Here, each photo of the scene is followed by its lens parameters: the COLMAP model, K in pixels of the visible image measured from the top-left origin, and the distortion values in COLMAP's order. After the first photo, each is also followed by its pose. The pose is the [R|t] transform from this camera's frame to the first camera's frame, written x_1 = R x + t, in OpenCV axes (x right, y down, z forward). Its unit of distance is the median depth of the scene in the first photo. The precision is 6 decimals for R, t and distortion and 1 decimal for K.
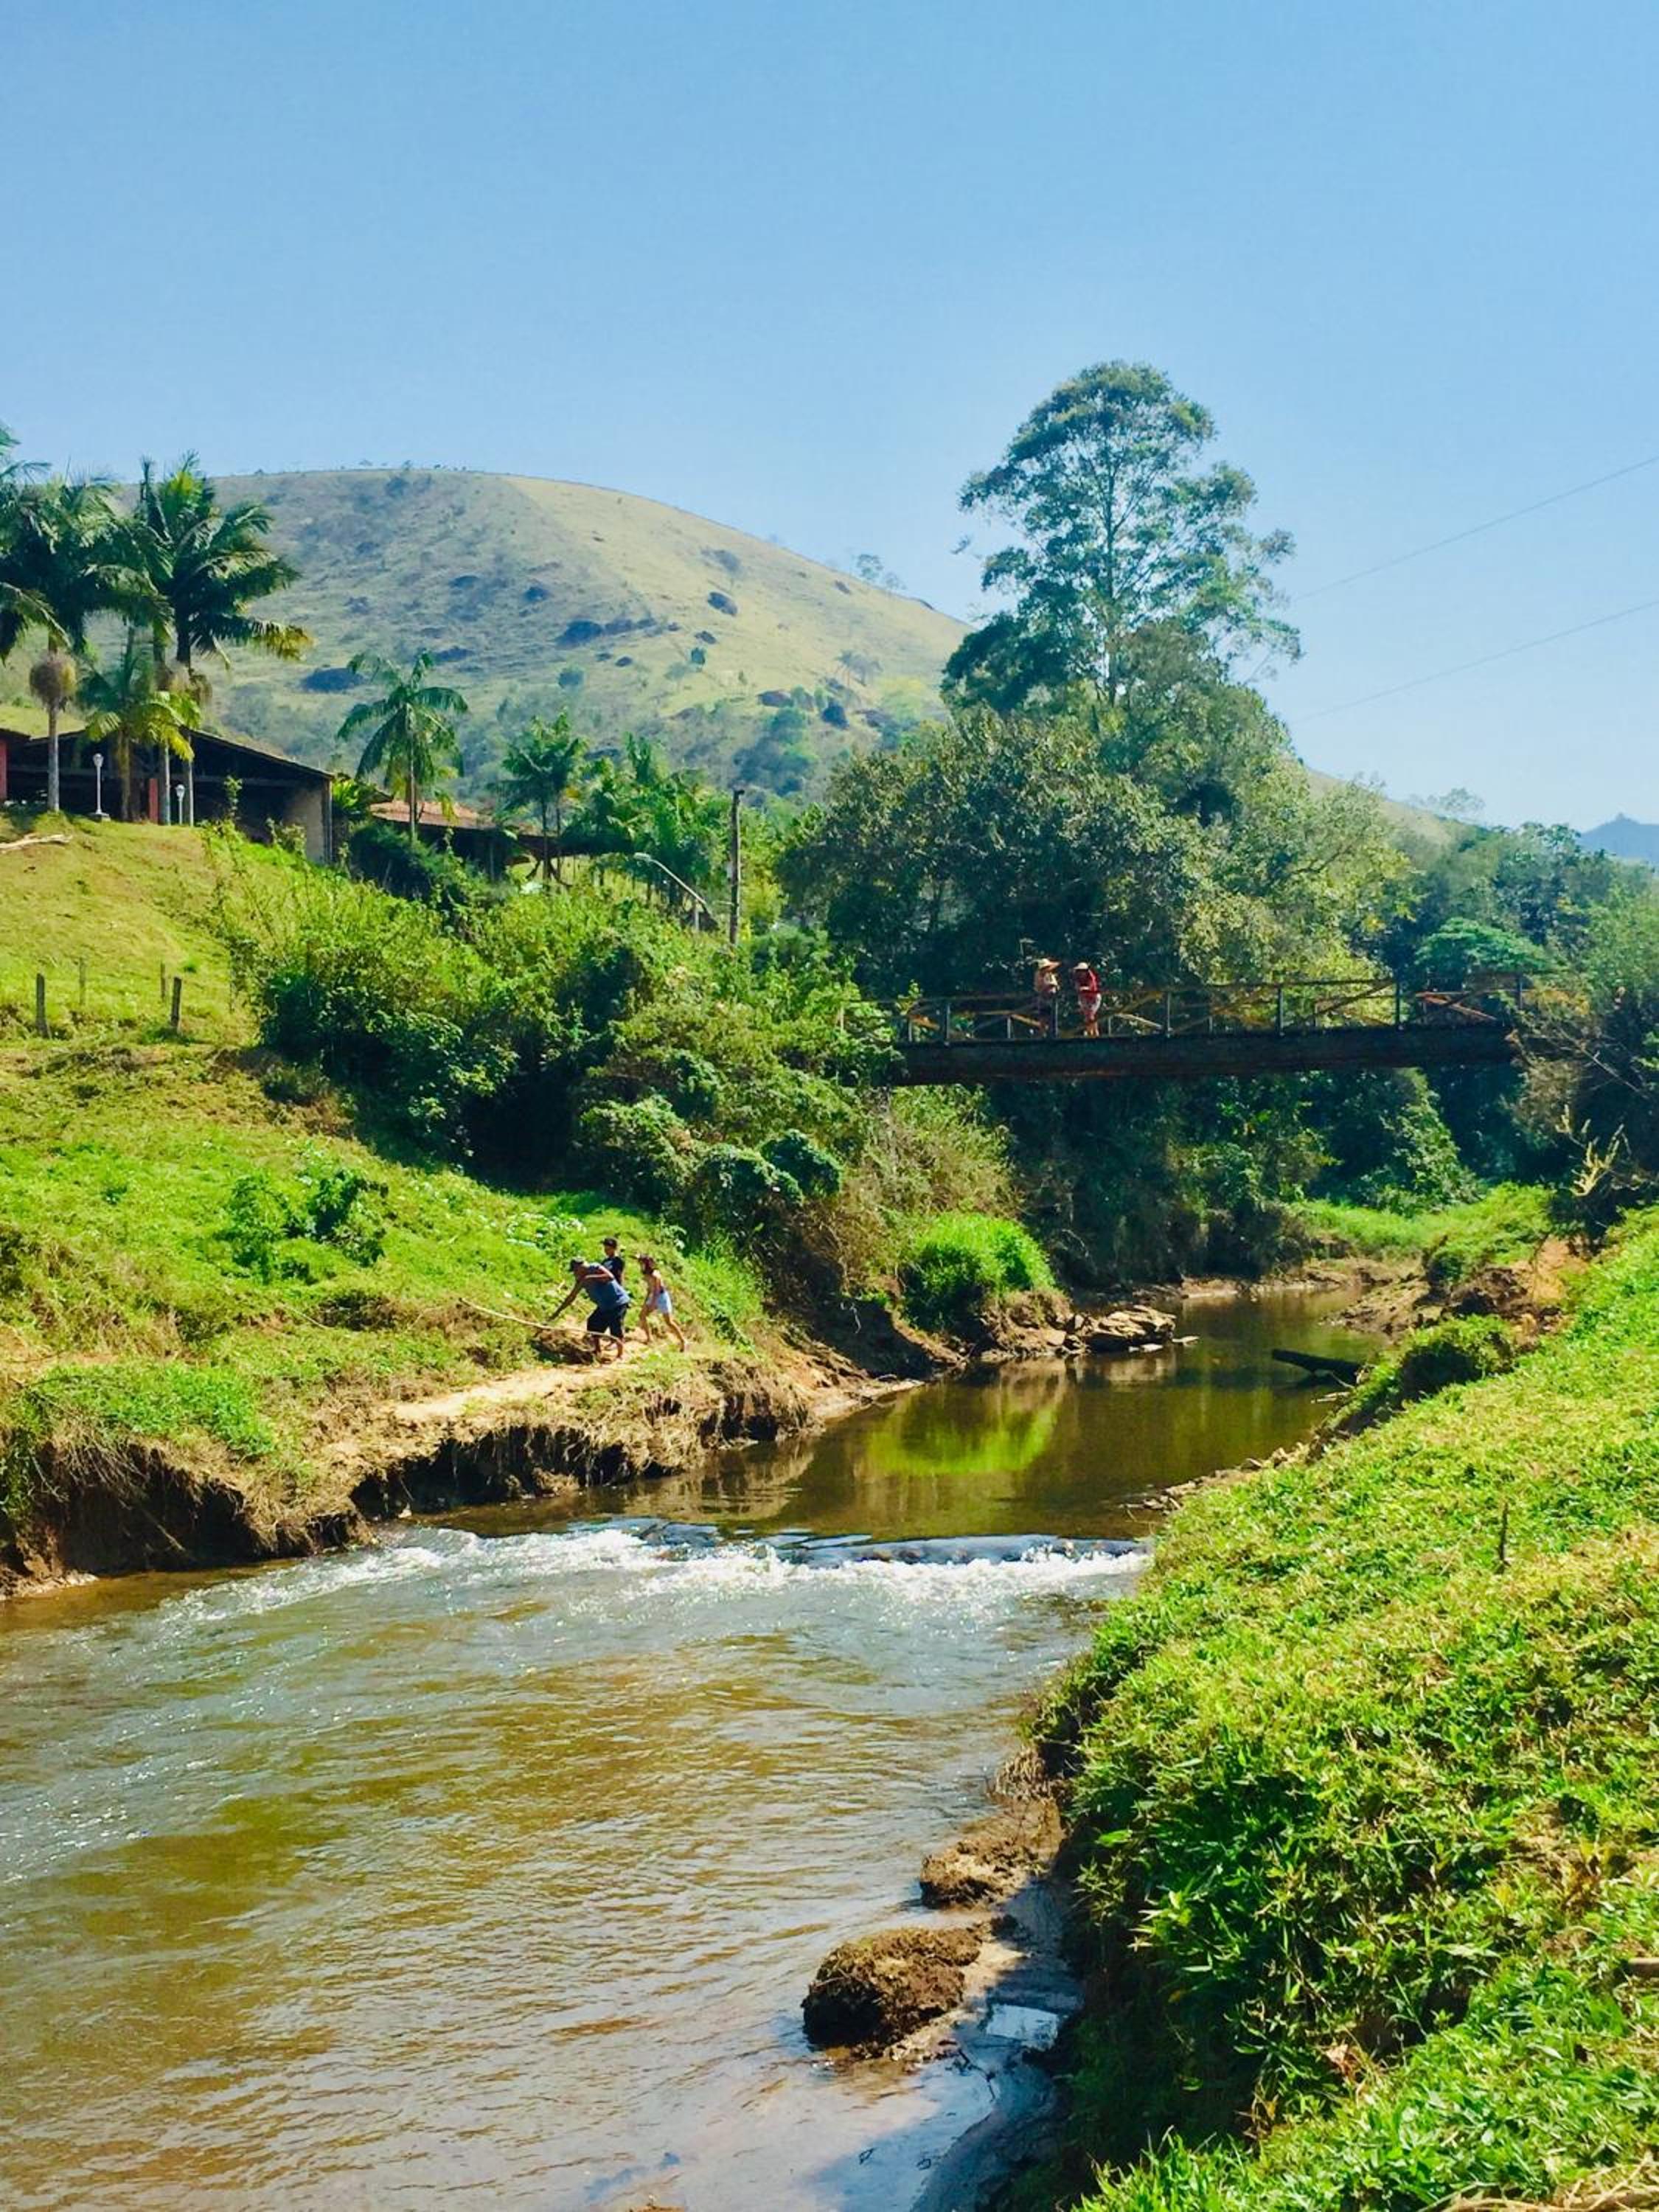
lens RADIAL K [[2712.4, 0, 829.5], [0, 2712.4, 1106.0], [0, 0, 1]] dist [0.049156, 0.039785]
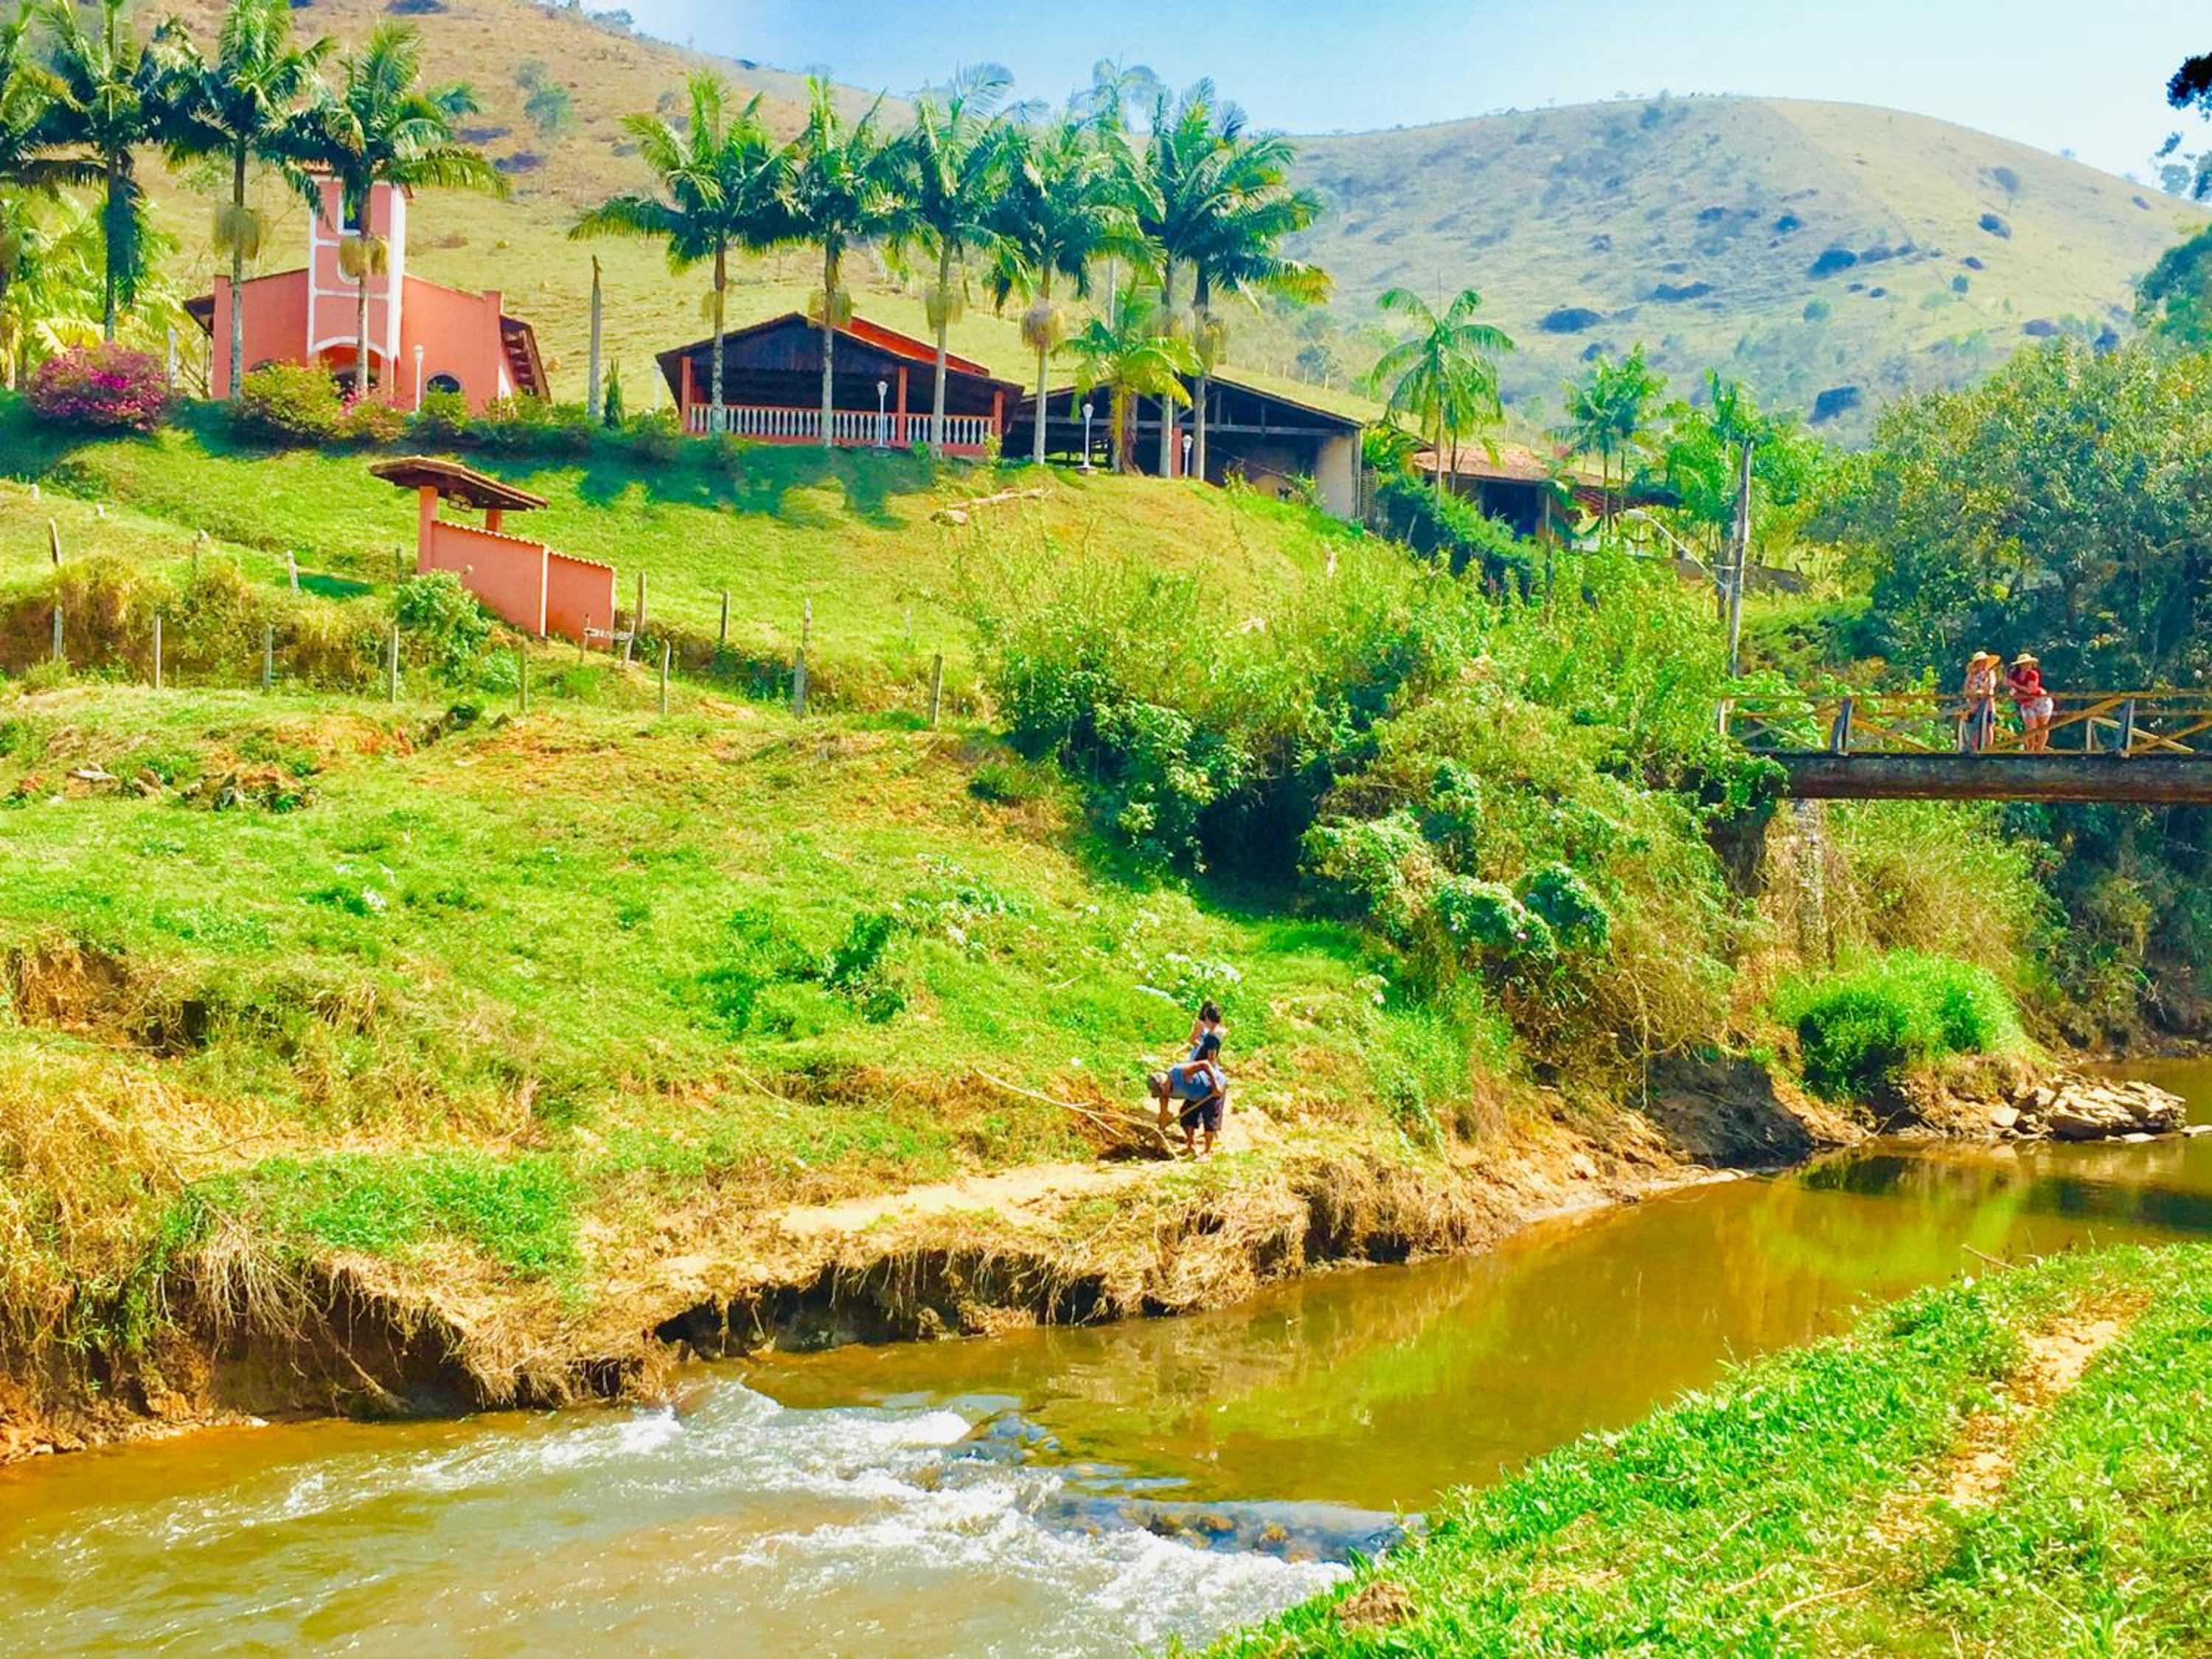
lens RADIAL K [[2712.4, 0, 1106.0], [0, 2712.4, 829.5], [0, 0, 1]] dist [0.049156, 0.039785]
pose [[0.935852, 0.046801, -0.349273, 0.135727], [-0.036365, 0.998676, 0.036381, -0.024447], [0.350513, -0.021346, 0.936315, 0.173150]]
